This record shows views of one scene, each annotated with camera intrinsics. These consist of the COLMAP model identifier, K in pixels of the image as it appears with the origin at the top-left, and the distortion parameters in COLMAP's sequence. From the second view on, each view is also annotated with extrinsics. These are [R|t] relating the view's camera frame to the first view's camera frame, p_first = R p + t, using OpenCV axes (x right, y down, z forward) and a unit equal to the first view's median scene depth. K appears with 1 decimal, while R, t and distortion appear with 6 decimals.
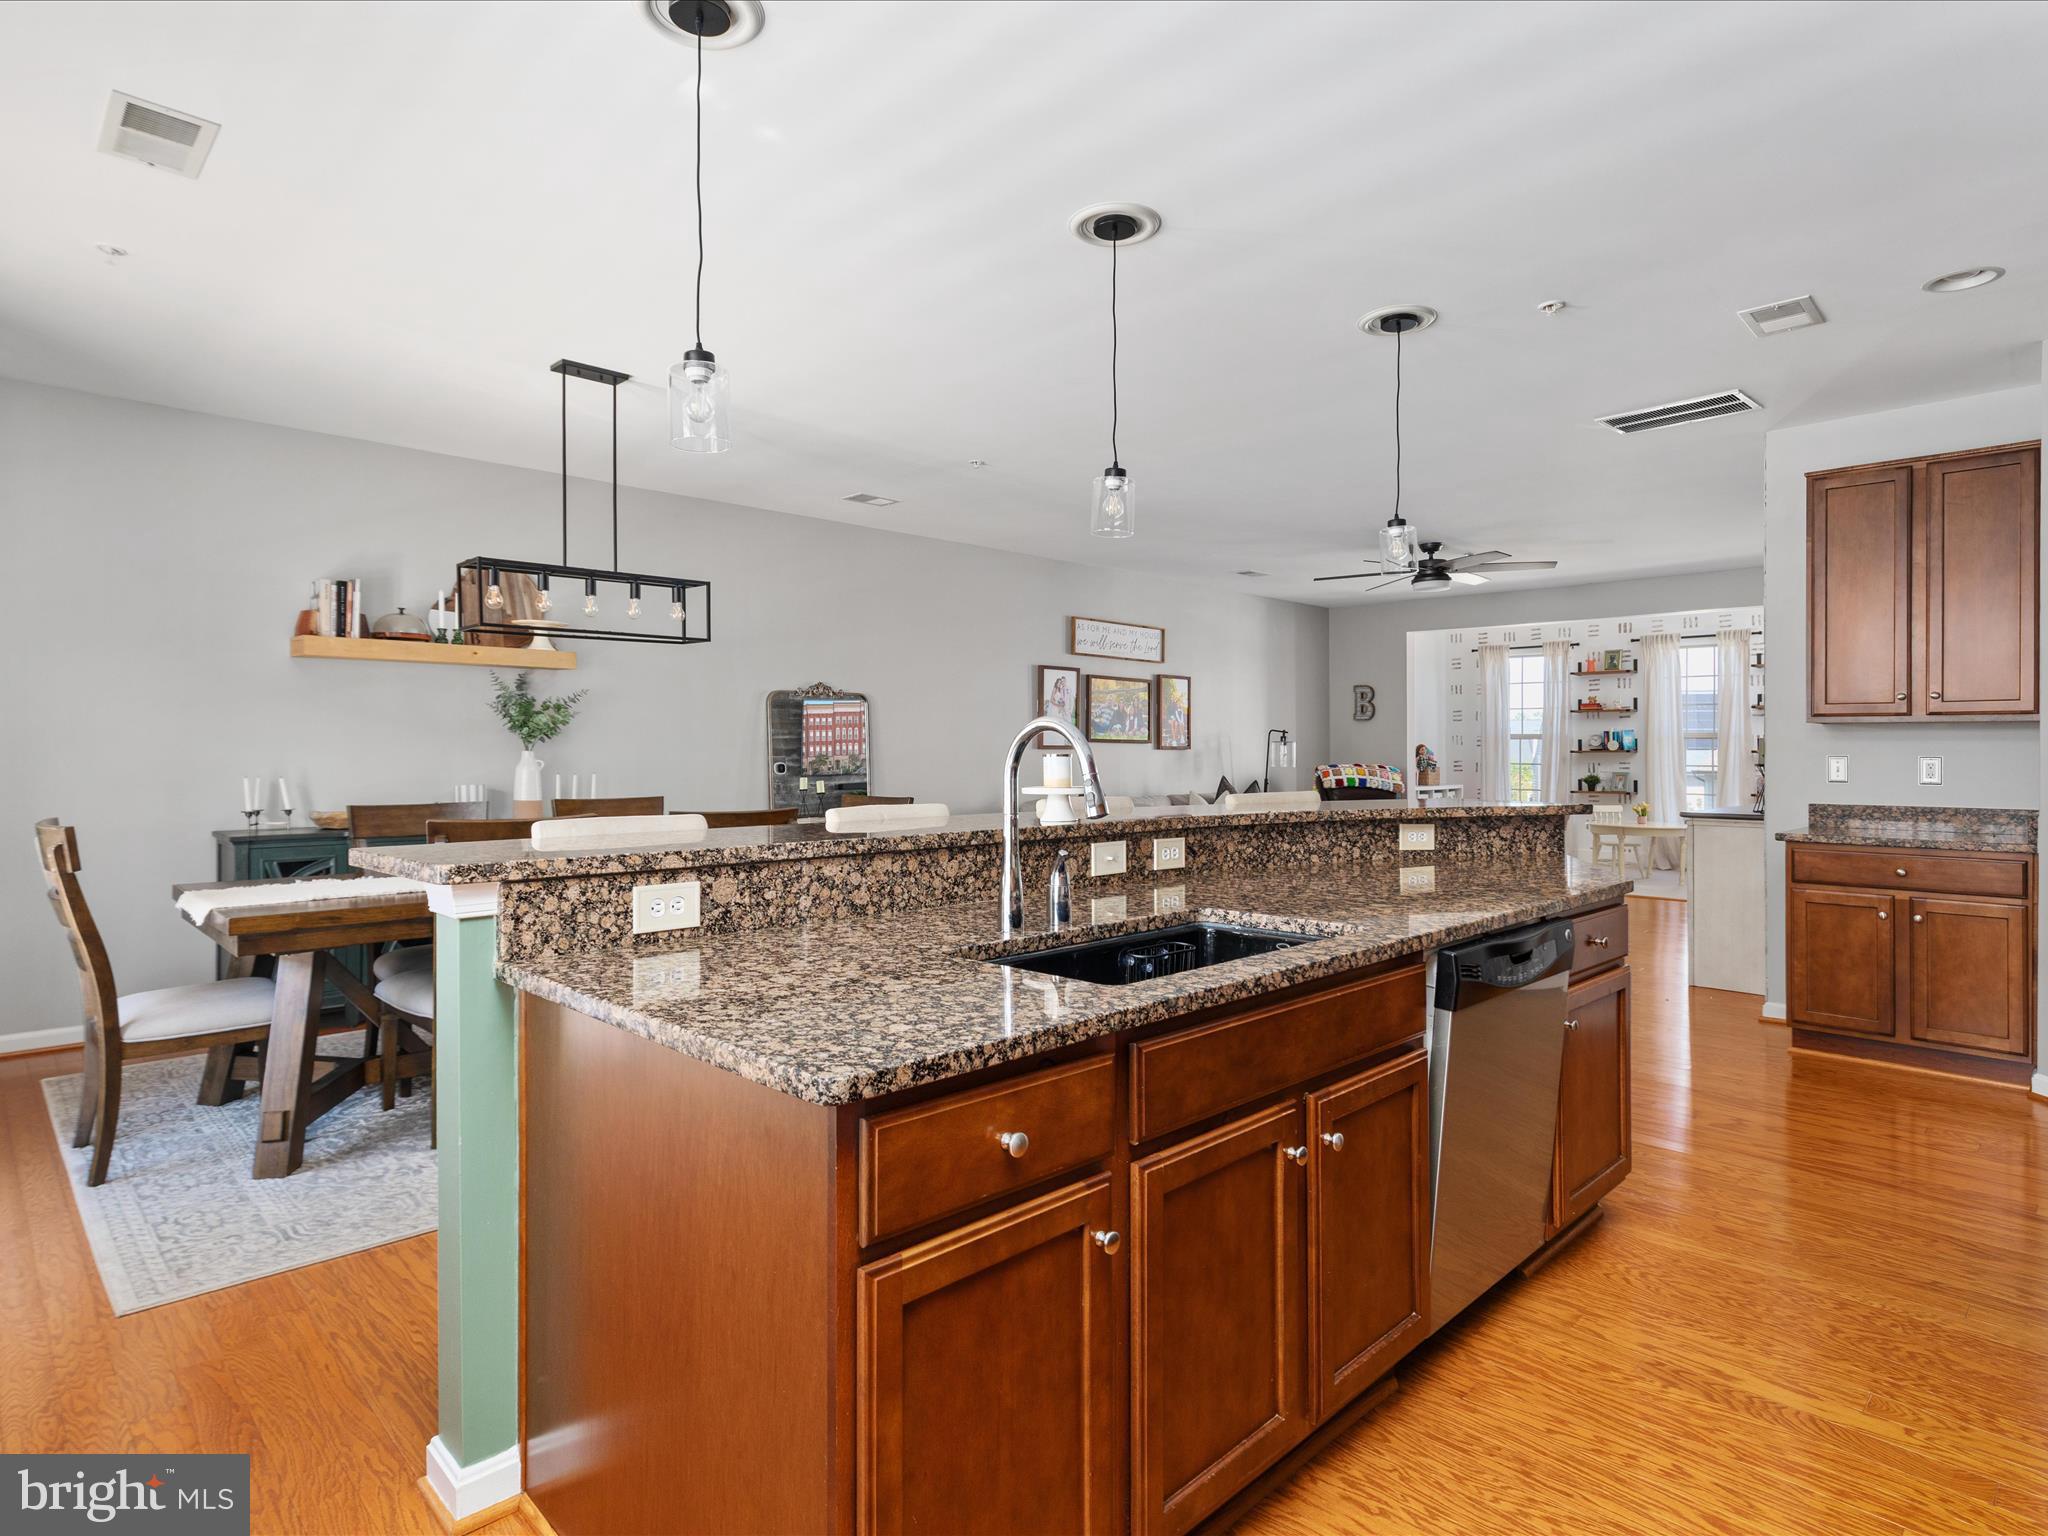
lens RADIAL K [[1108.4, 0, 1024.0], [0, 1108.4, 768.0], [0, 0, 1]] dist [-0.000470, -0.000221]
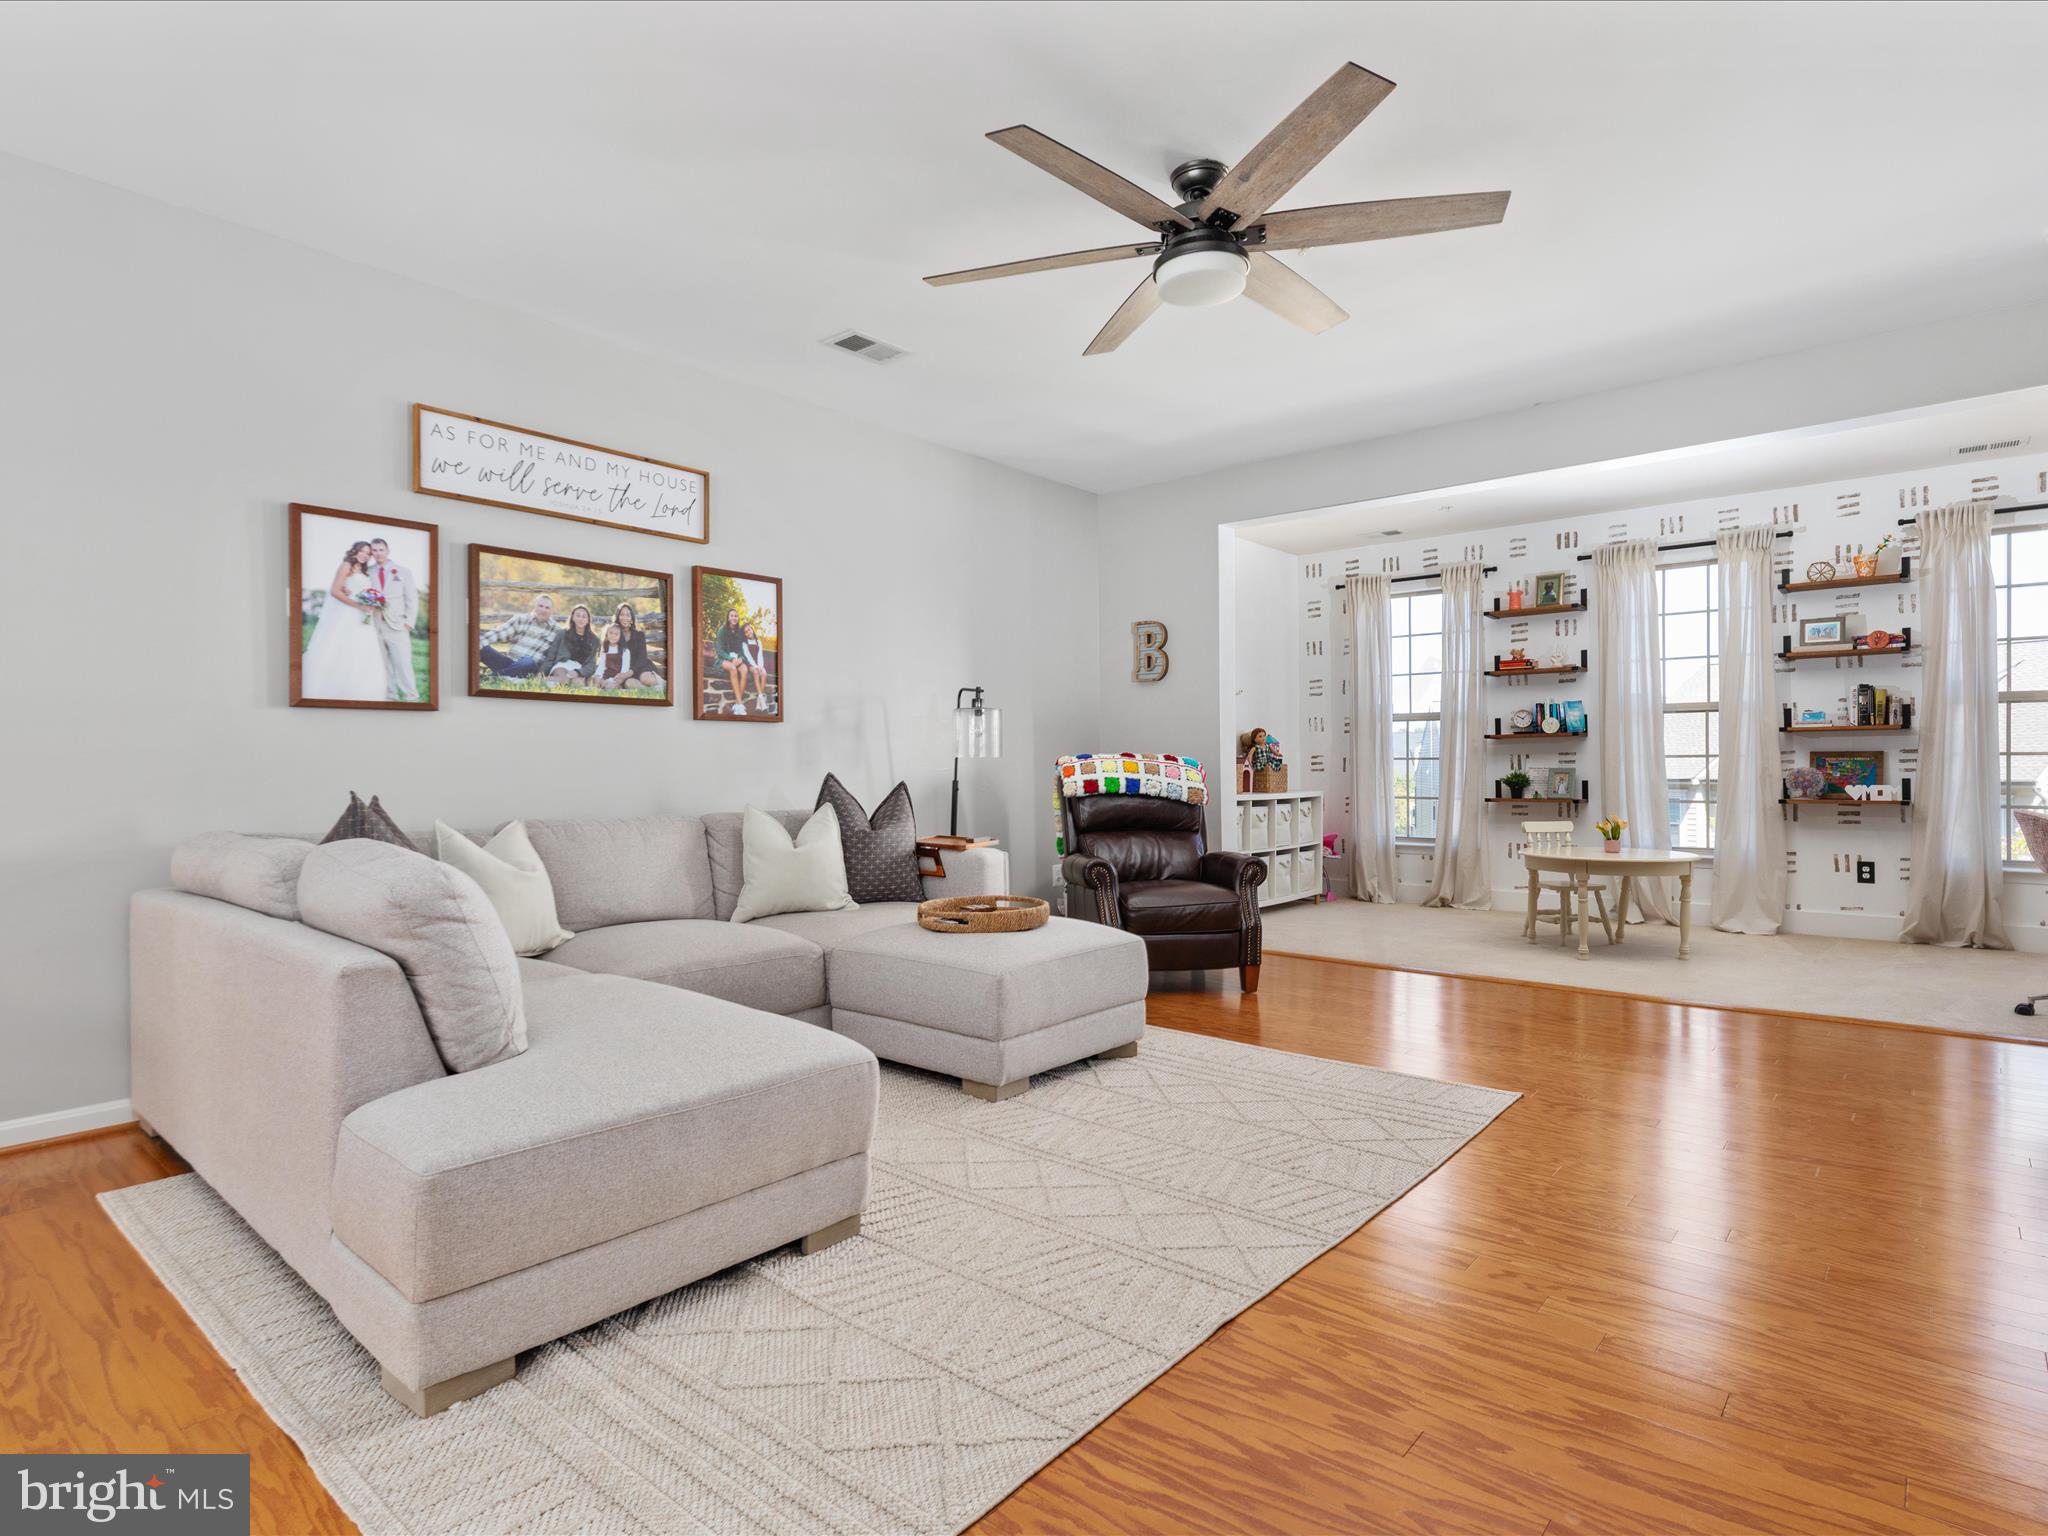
lens RADIAL K [[1079.3, 0, 1026.4], [0, 1079.3, 781.2], [0, 0, 1]] dist [0.000903, 0.000474]
pose [[0.996319, -0.008373, 0.085307, 0.192292], [0.008631, 0.999959, -0.002655, 0.010973], [-0.085282, 0.003382, 0.996351, 0.438249]]
